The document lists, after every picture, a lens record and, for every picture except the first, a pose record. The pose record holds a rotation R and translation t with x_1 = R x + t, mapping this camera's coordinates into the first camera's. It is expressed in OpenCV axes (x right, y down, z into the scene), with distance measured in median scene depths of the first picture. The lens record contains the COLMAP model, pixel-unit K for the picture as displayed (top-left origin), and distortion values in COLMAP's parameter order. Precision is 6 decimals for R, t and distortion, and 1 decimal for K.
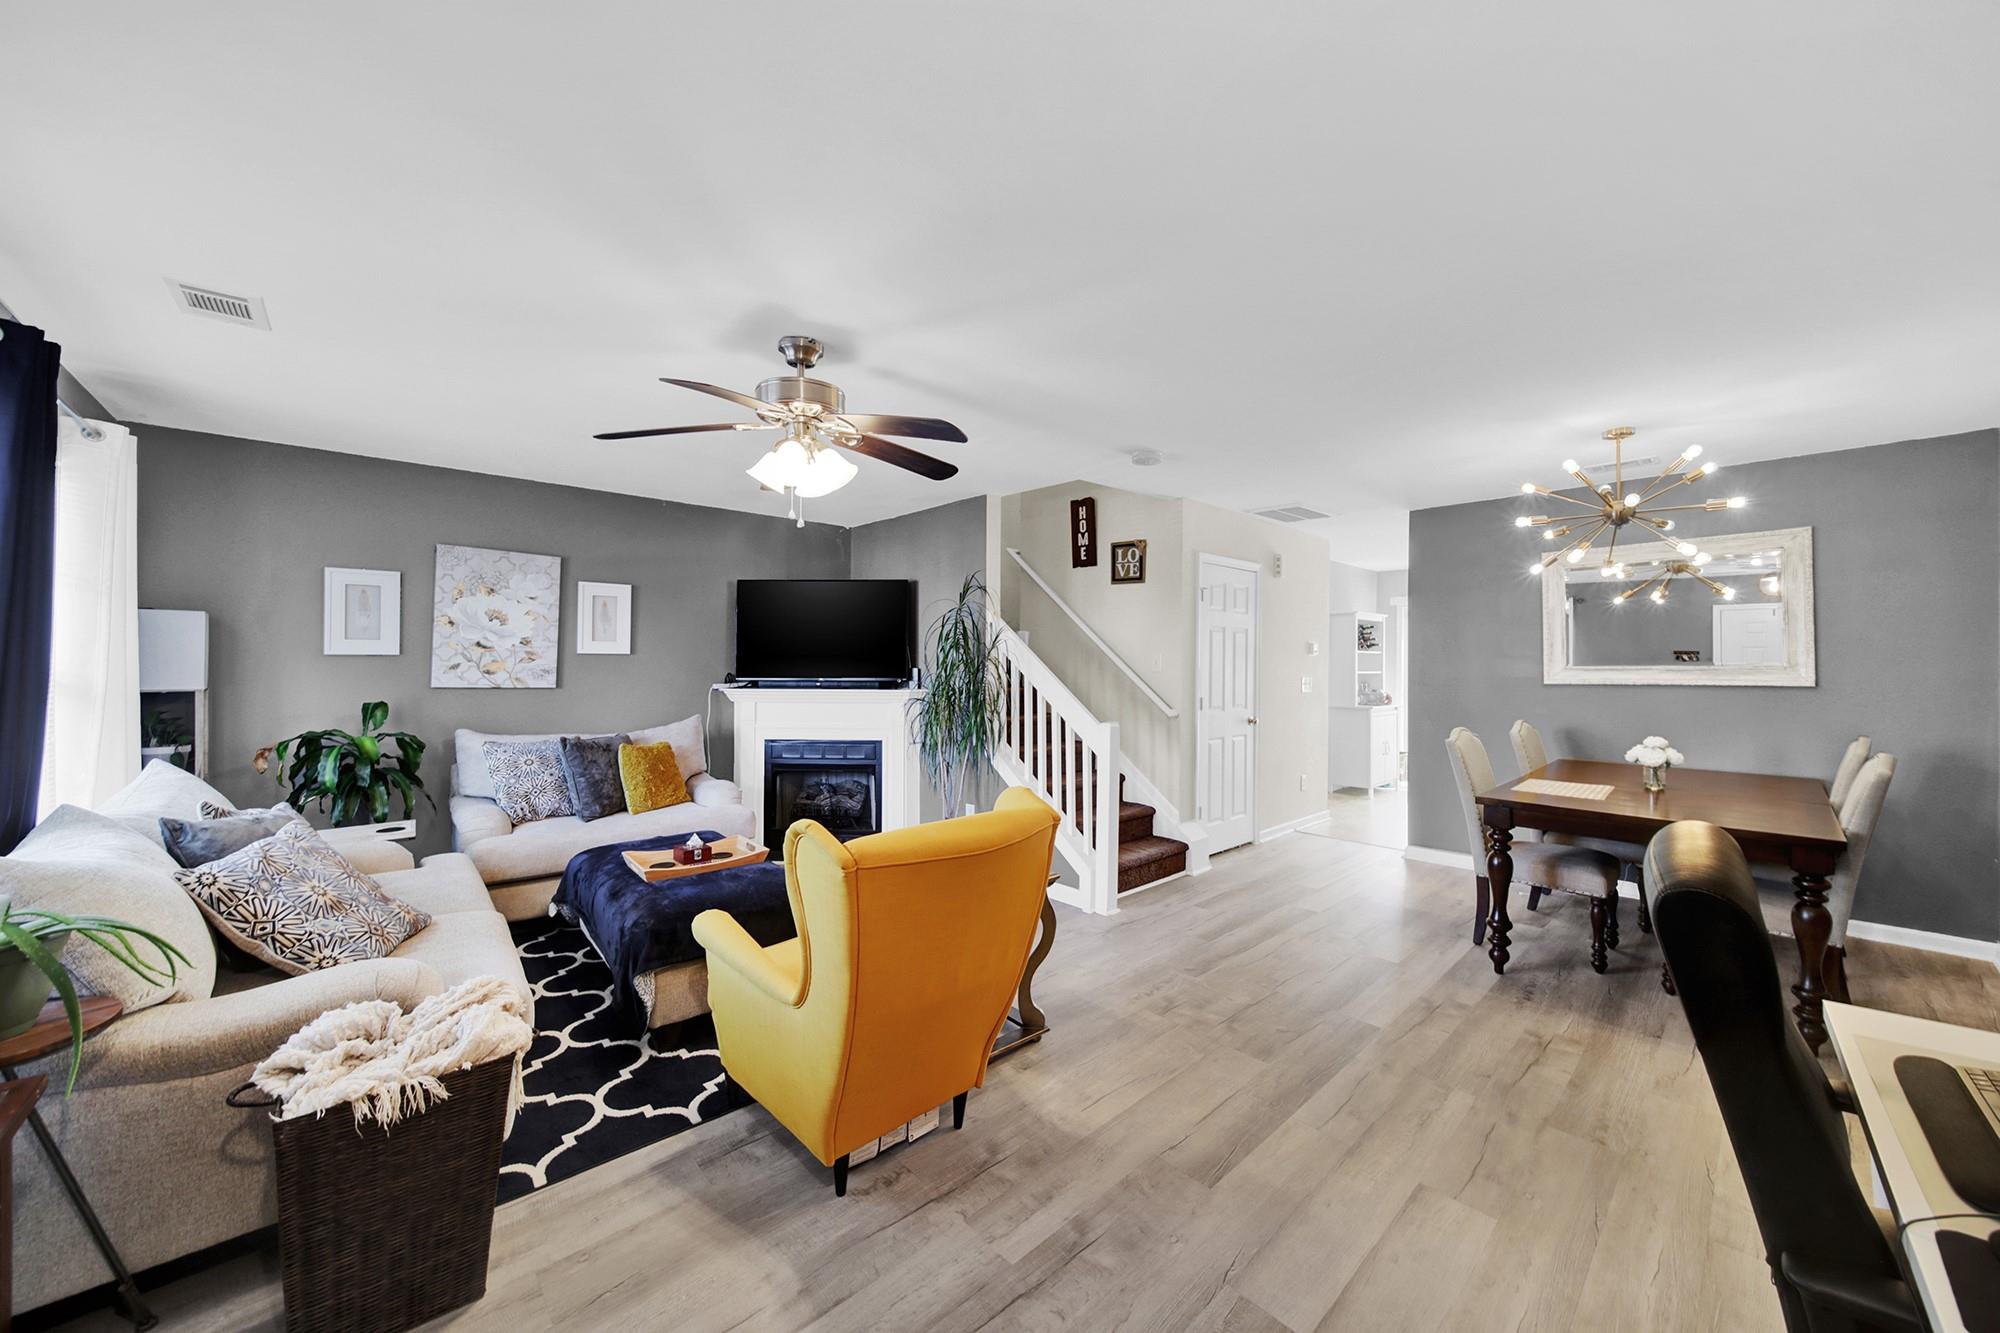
lens RADIAL K [[713.1, 0, 998.2], [0, 713.1, 657.4], [0, 0, 1]] dist [0.001407, -0.000251]
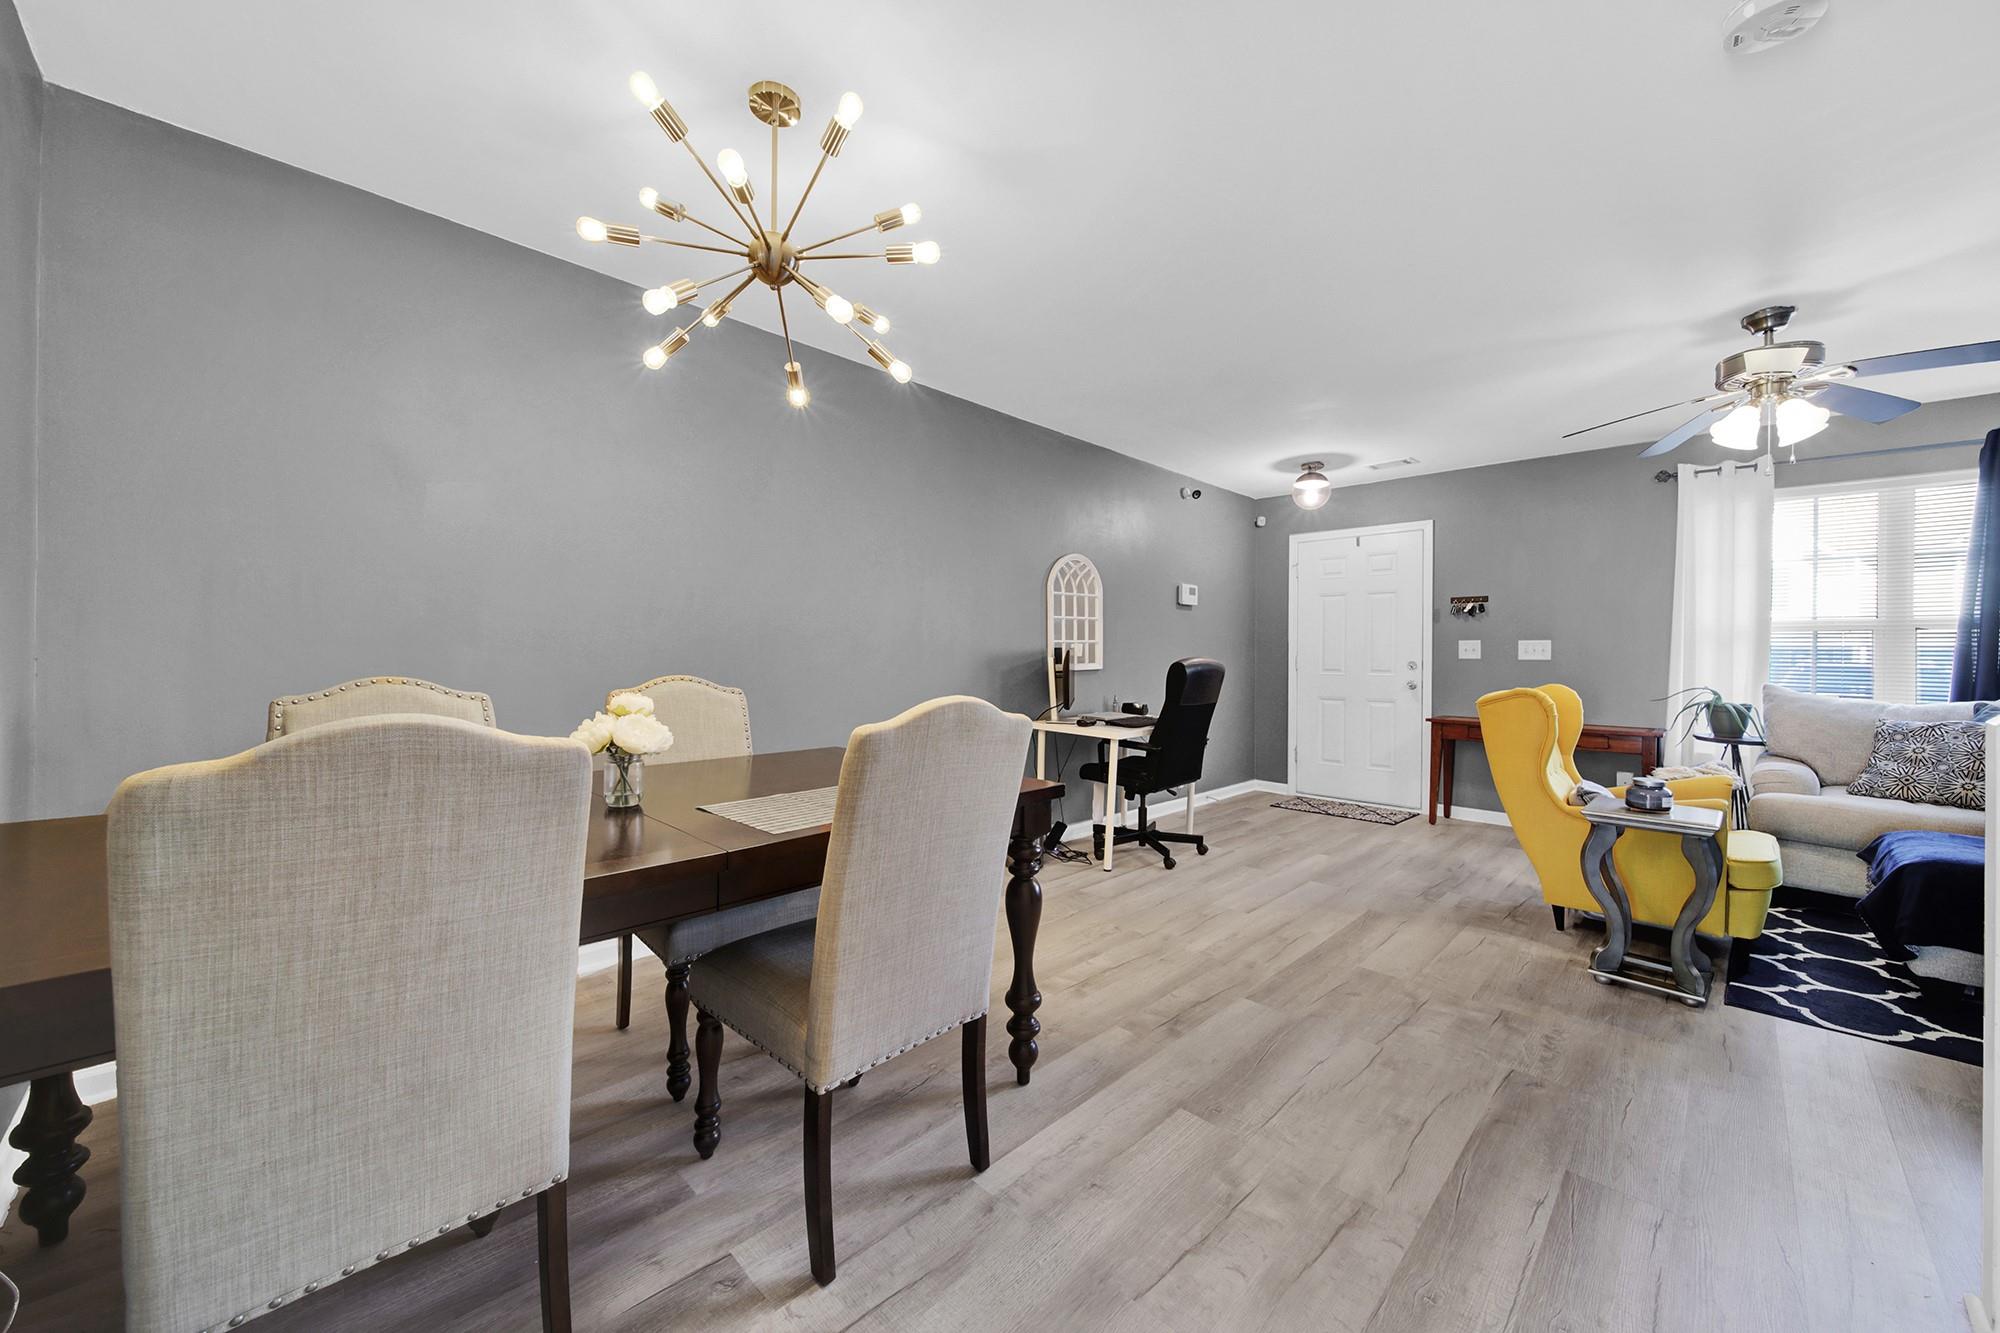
lens RADIAL K [[740.0, 0, 999.2], [0, 740.0, 659.4], [0, 0, 1]] dist [0.000314, -0.000142]
pose [[-0.998498, -0.012156, -0.053428, 0.608763], [-0.012399, 0.999914, 0.004233, 0.071783], [0.053372, 0.004889, -0.998563, 1.289956]]
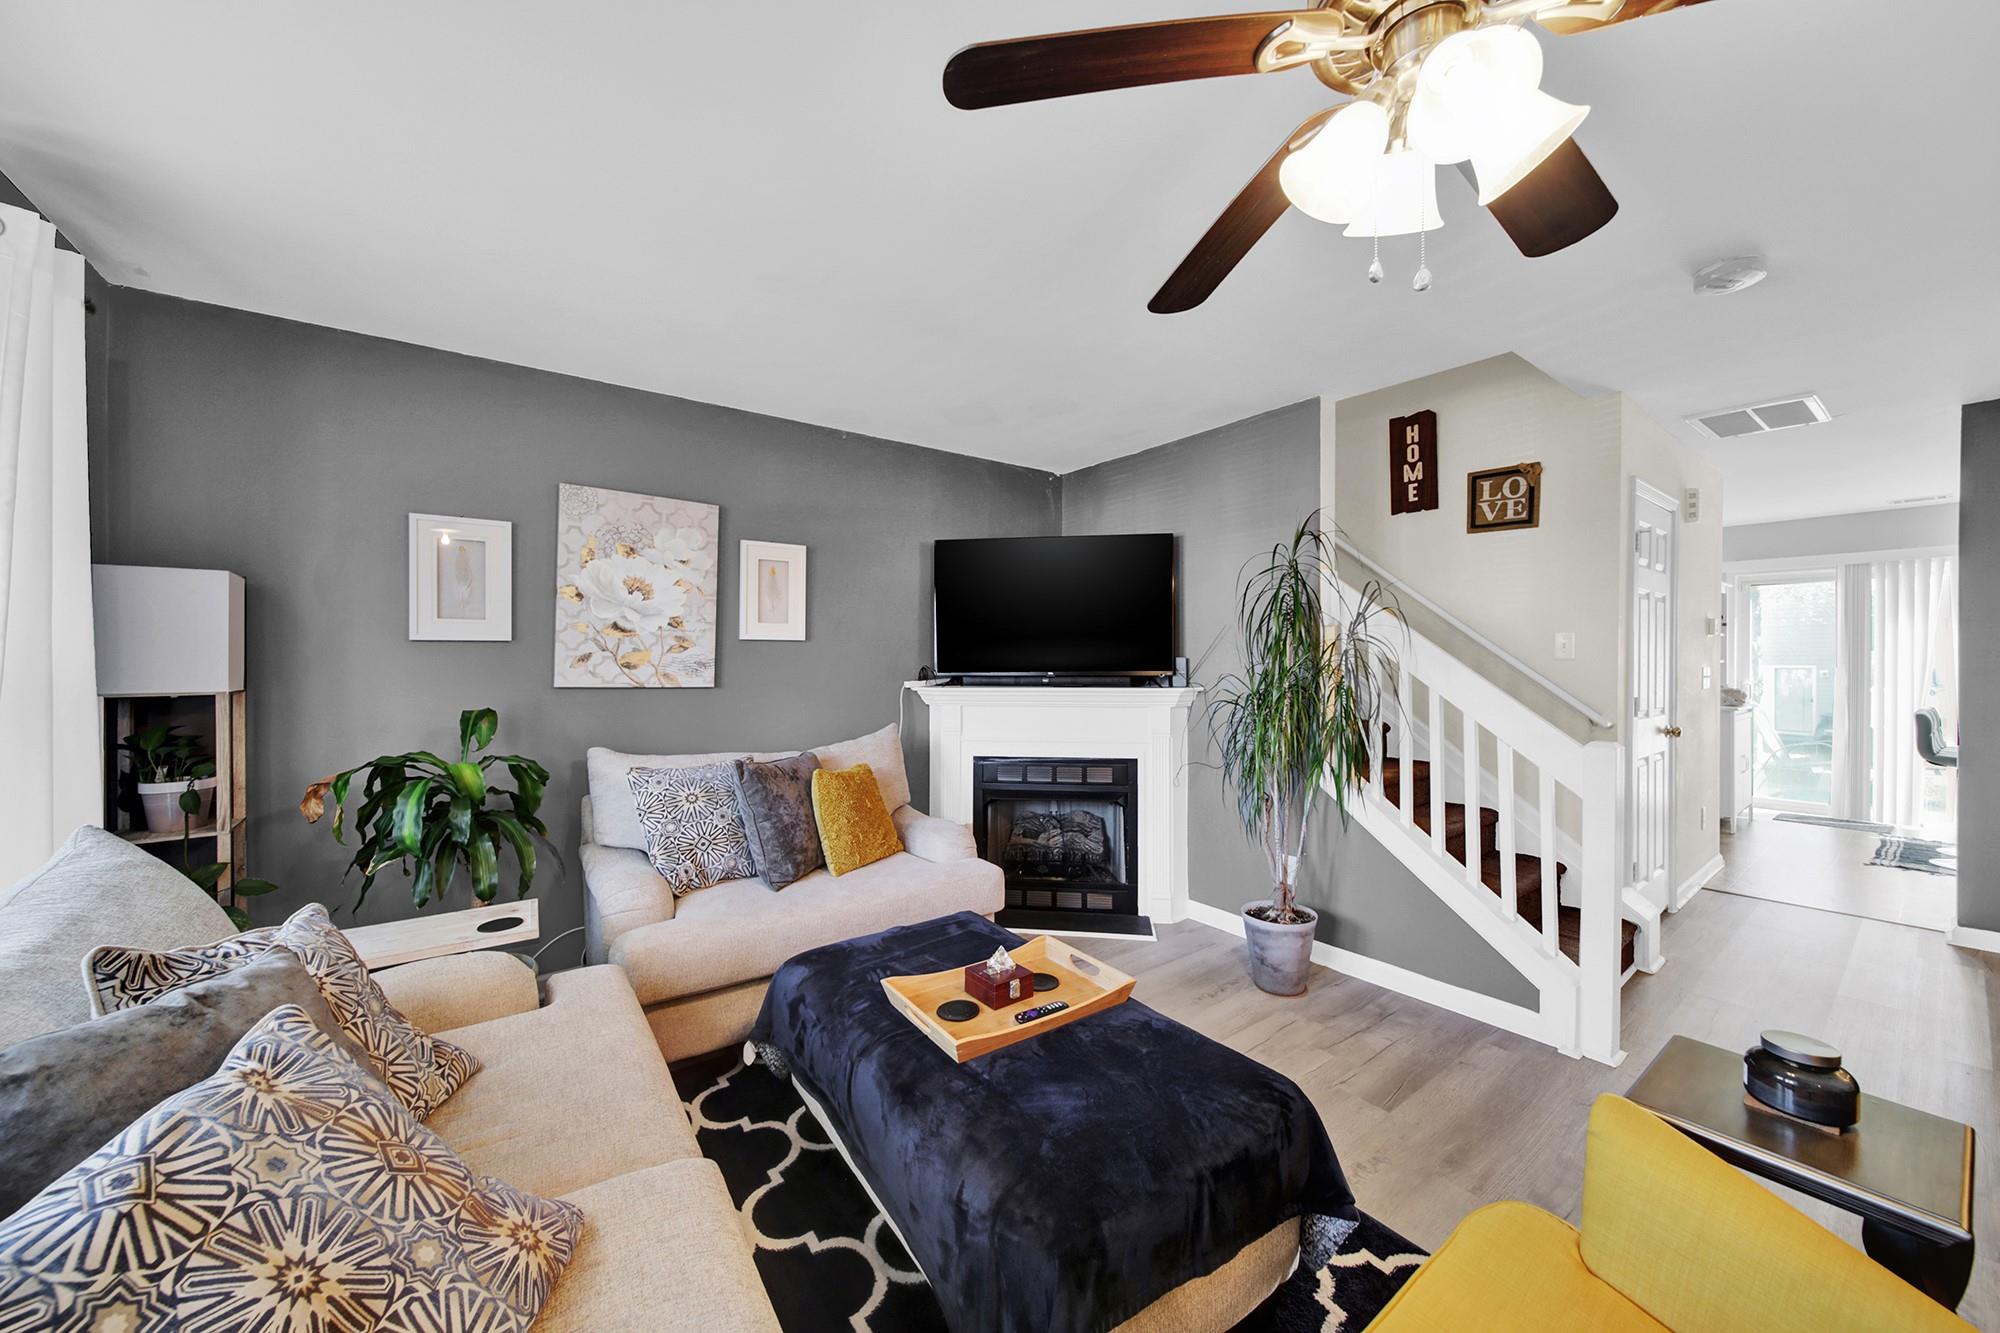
lens RADIAL K [[713.1, 0, 998.2], [0, 713.1, 657.4], [0, 0, 1]] dist [0.001407, -0.000251]
pose [[0.994715, -0.008863, -0.102293, -0.295747], [0.009088, 0.999957, 0.001734, 0.015841], [0.102273, -0.002654, 0.994753, 0.355785]]
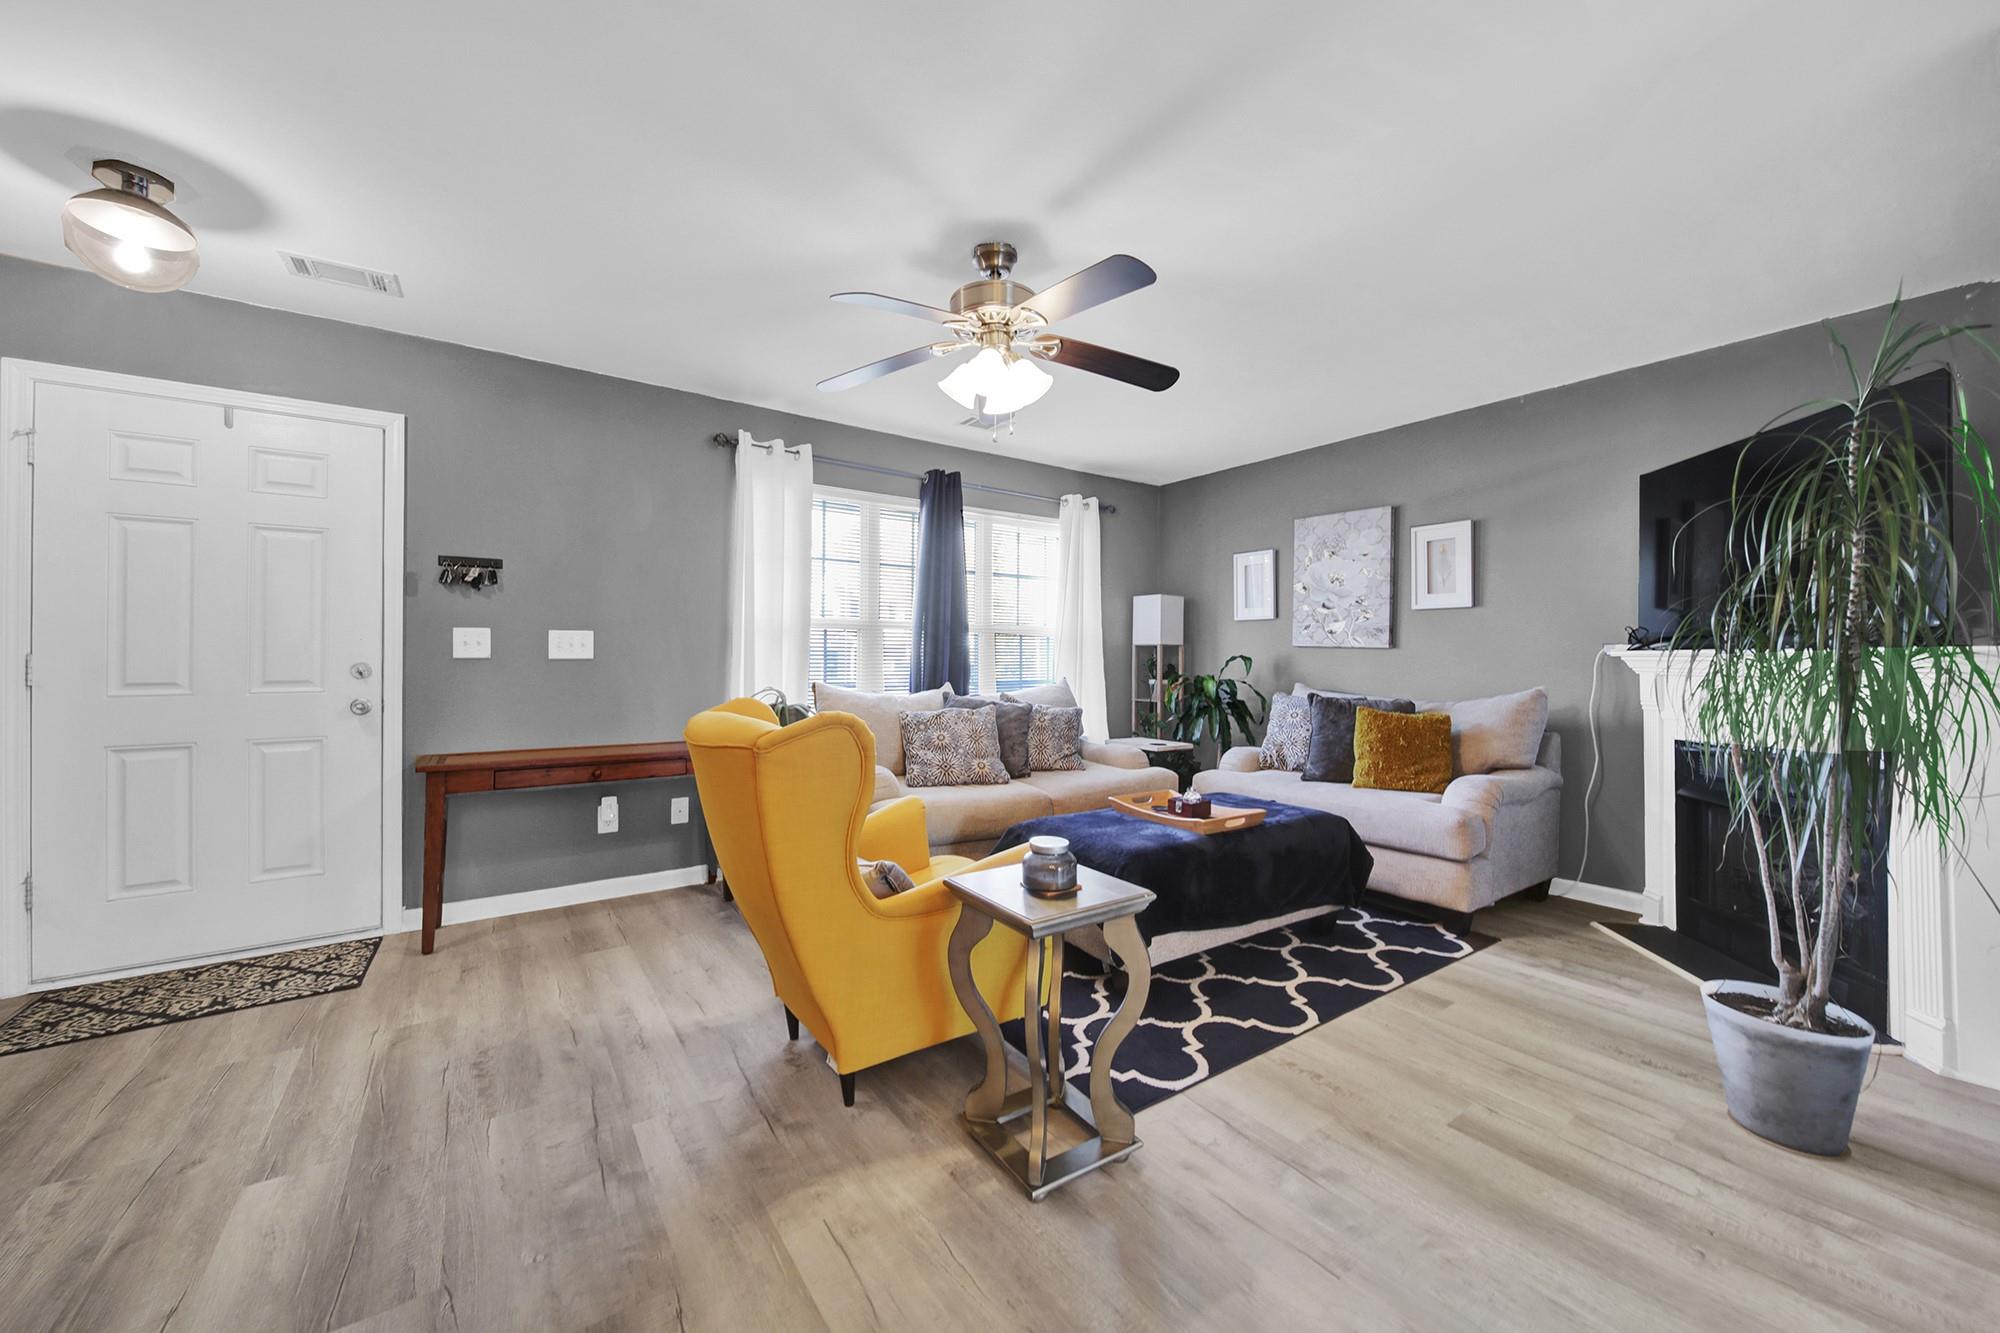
lens RADIAL K [[726.6, 0, 999.0], [0, 726.6, 653.8], [0, 0, 1]] dist [-0.000585, -0.001166]
pose [[-0.119400, -0.012388, -0.992769, 0.424685], [-0.000882, 0.999923, -0.012371, 0.070869], [0.992846, -0.000601, -0.119402, 0.689994]]
